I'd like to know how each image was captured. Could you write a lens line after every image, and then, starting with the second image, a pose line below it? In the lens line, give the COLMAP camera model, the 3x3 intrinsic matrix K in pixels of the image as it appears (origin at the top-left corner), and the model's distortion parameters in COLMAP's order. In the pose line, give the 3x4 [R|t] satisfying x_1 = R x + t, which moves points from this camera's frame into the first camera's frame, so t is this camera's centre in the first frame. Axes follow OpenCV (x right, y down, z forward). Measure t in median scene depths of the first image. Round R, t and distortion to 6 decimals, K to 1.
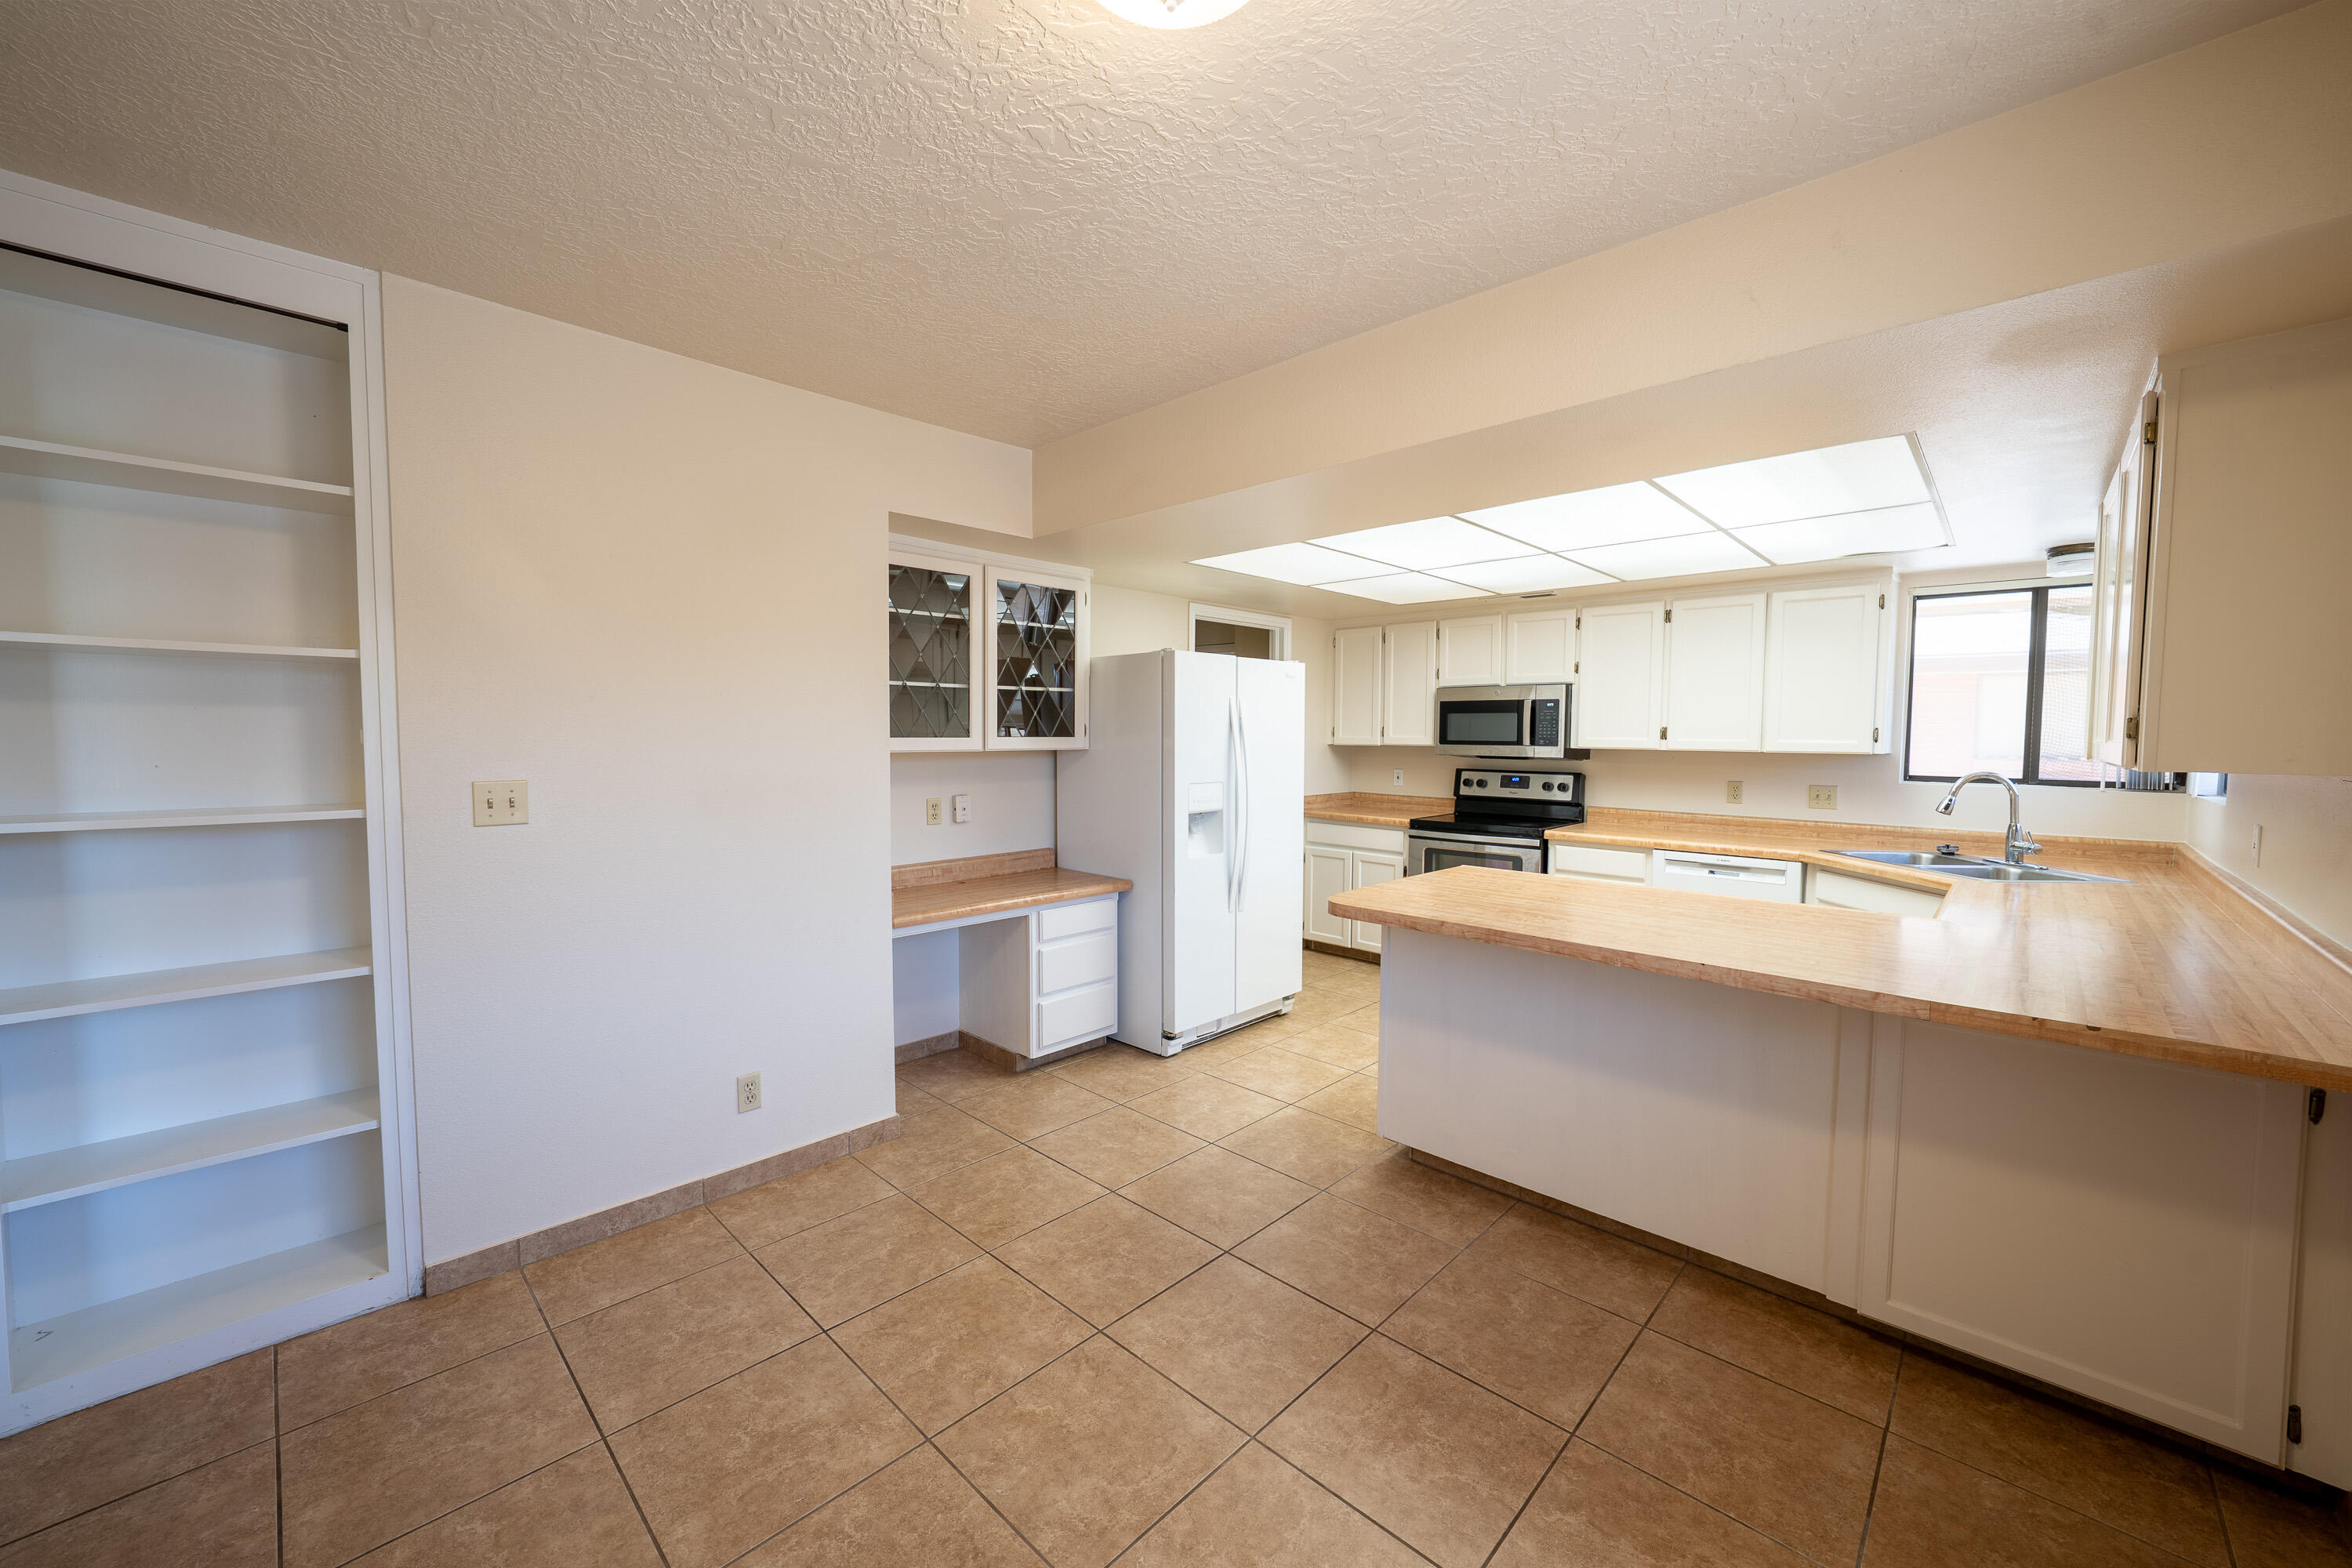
lens RADIAL K [[895.3, 0, 1191.1], [0, 895.3, 776.6], [0, 0, 1]] dist [-0.002409, -0.000707]
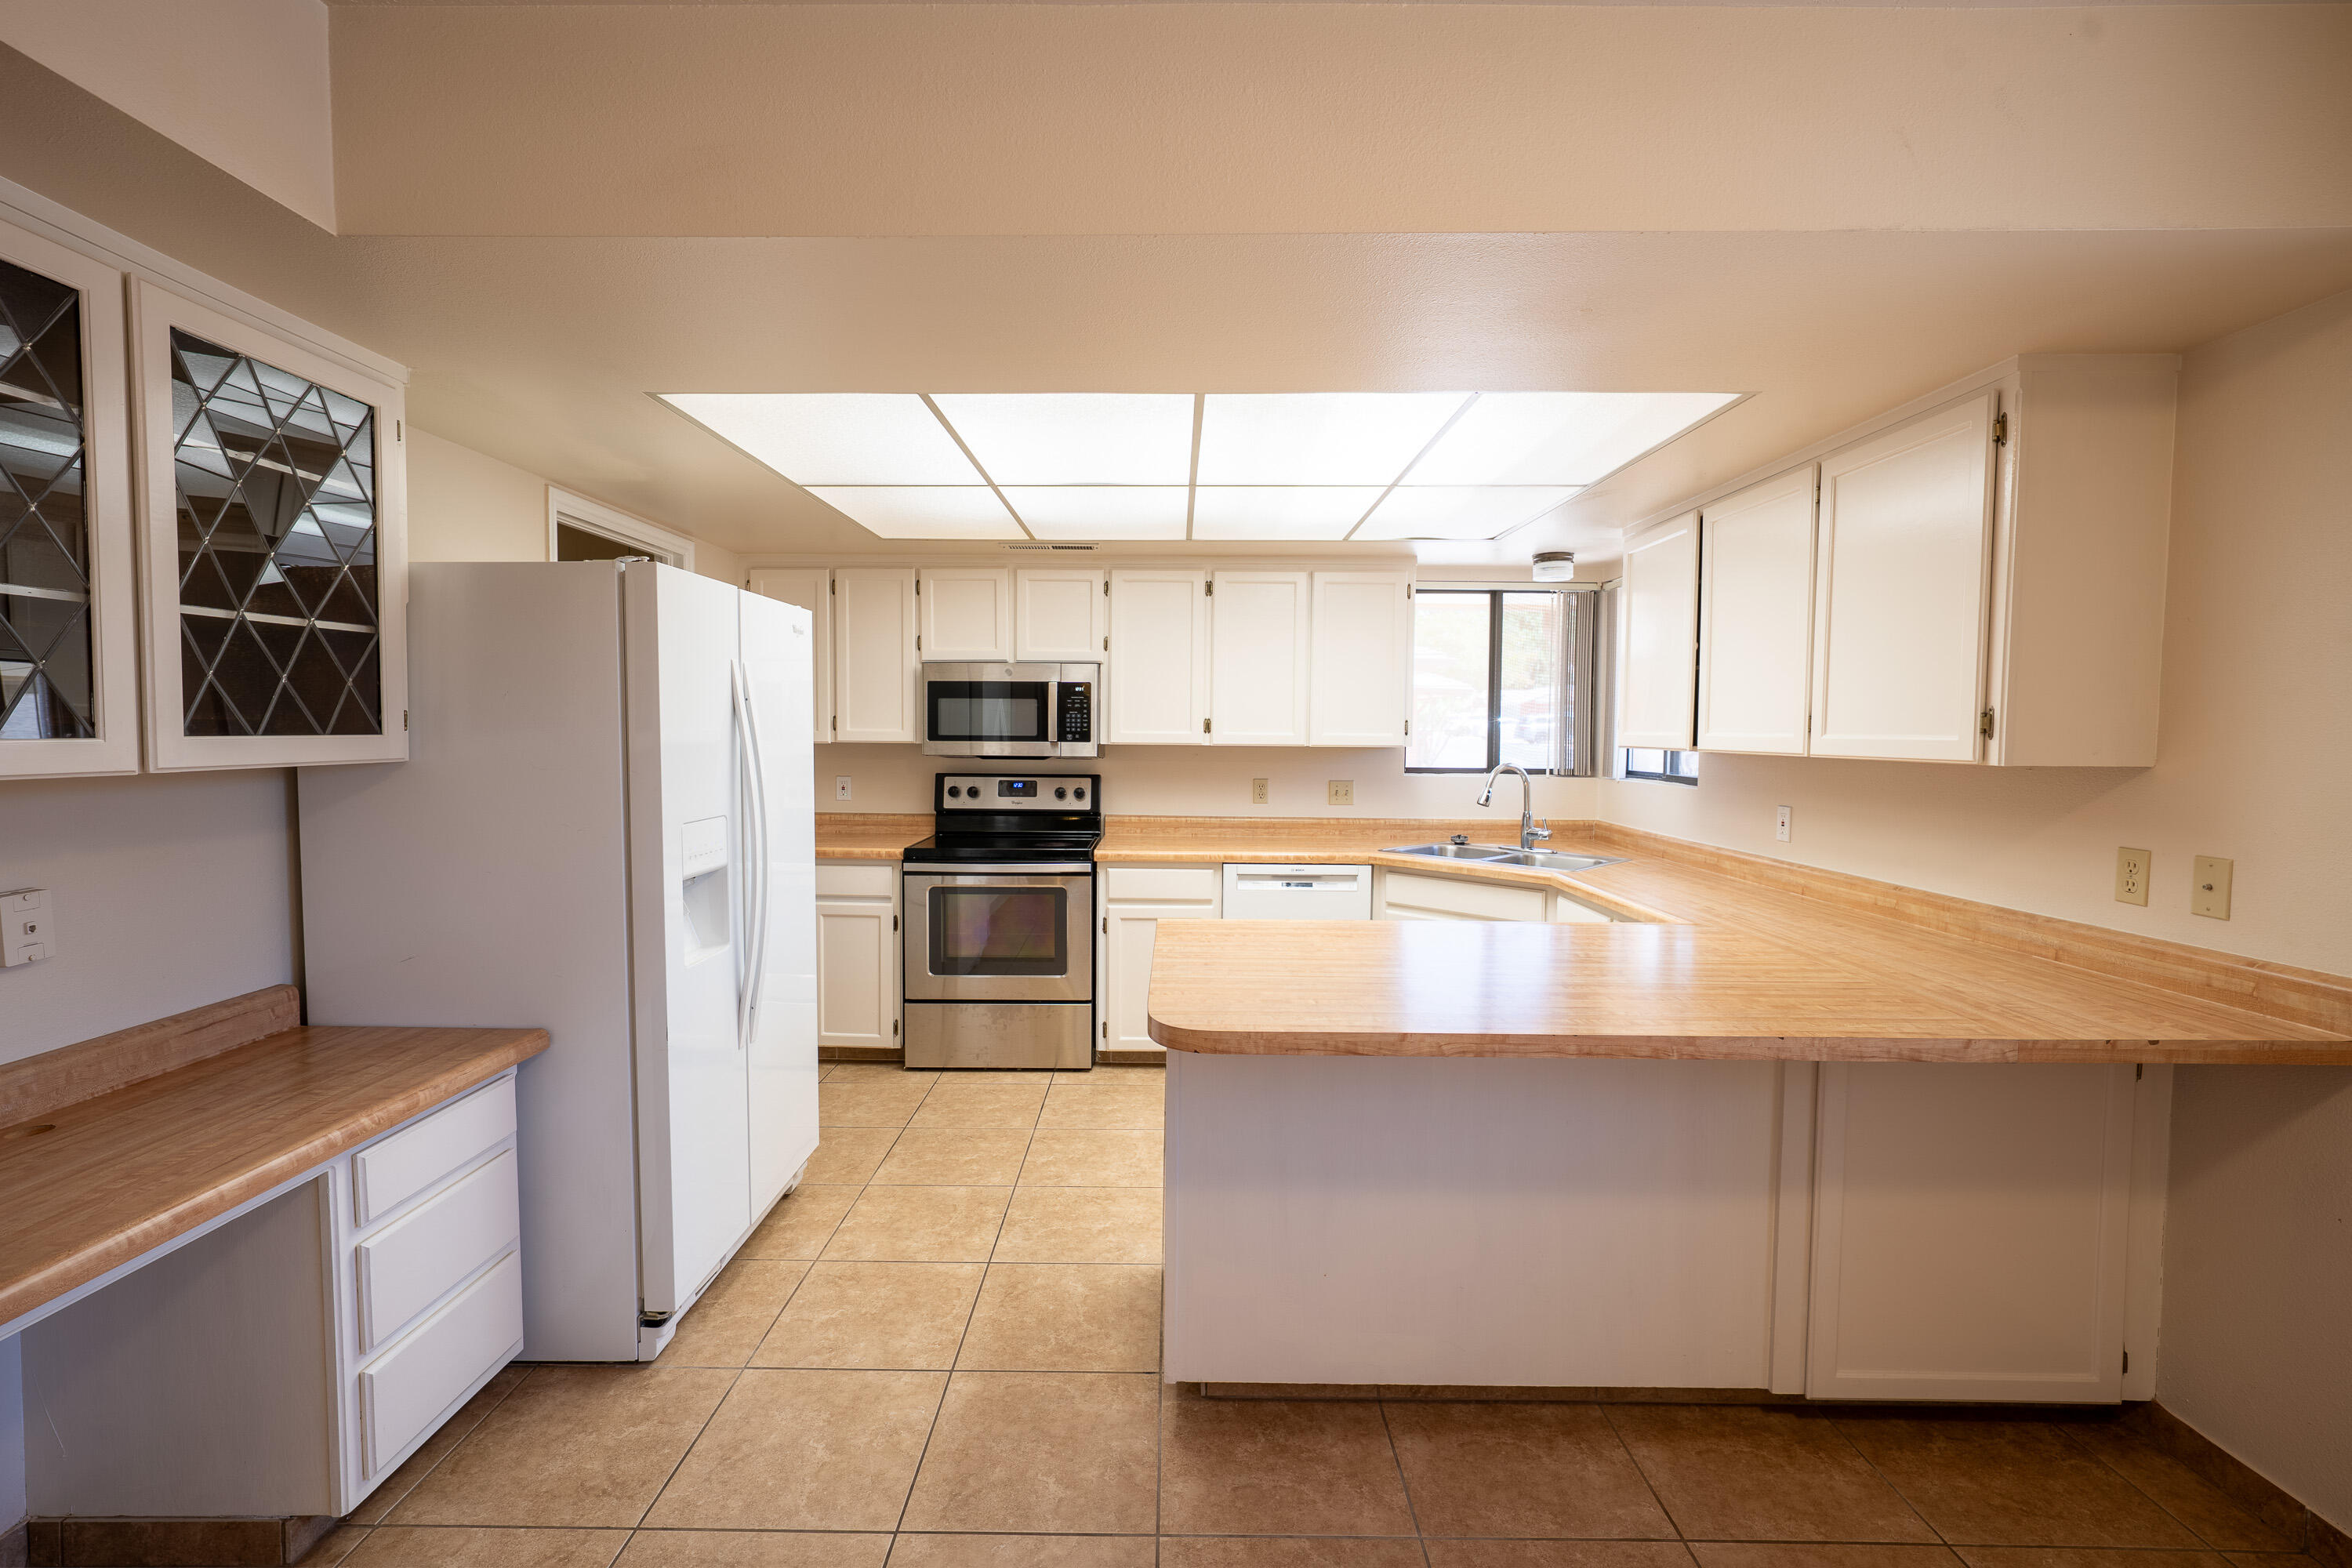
lens RADIAL K [[1025.6, 0, 1173.1], [0, 1025.6, 777.6], [0, 0, 1]] dist [-0.007158, 0.002546]
pose [[0.736978, -0.033939, 0.675064, -0.180638], [0.031375, 0.999380, 0.015992, -0.017931], [-0.675188, 0.009394, 0.737586, 0.347527]]
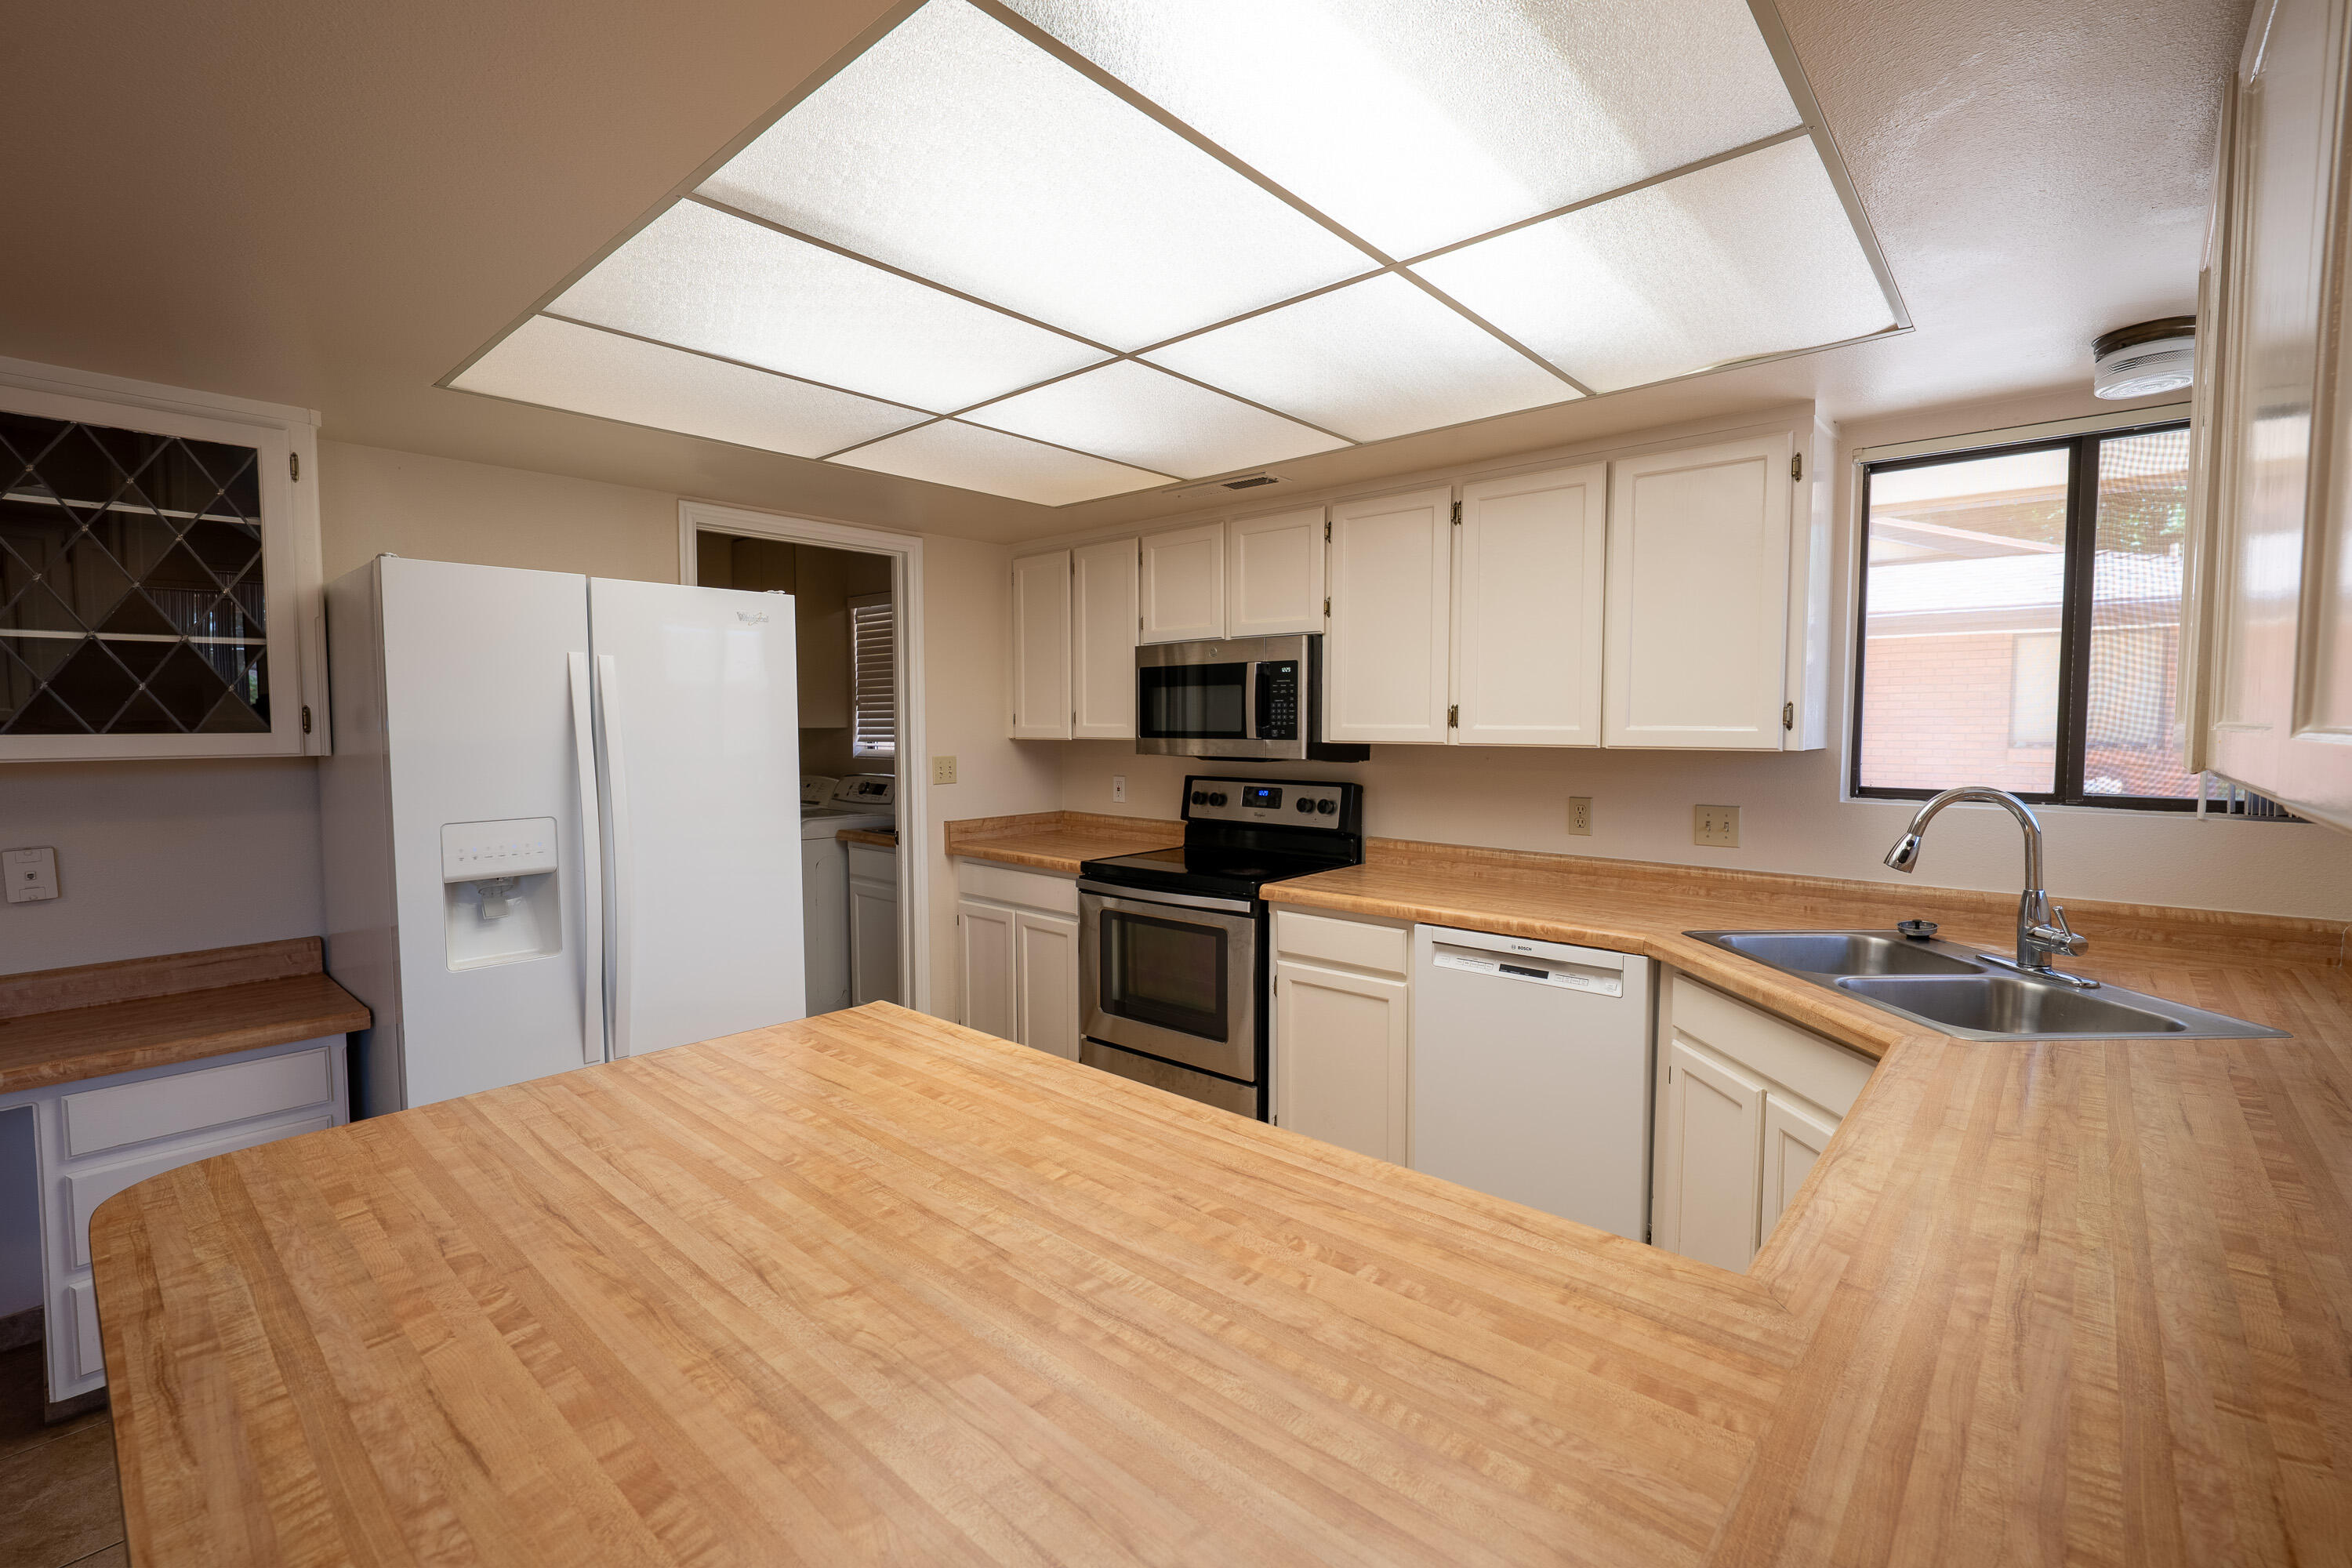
lens RADIAL K [[1025.6, 0, 1175.2], [0, 1025.6, 780.9], [0, 0, 1]] dist [-0.007158, 0.002546]
pose [[0.999678, -0.009482, 0.023524, 0.381743], [0.009300, 0.999926, 0.007800, -0.015535], [-0.023596, -0.007579, 0.999693, 0.391599]]
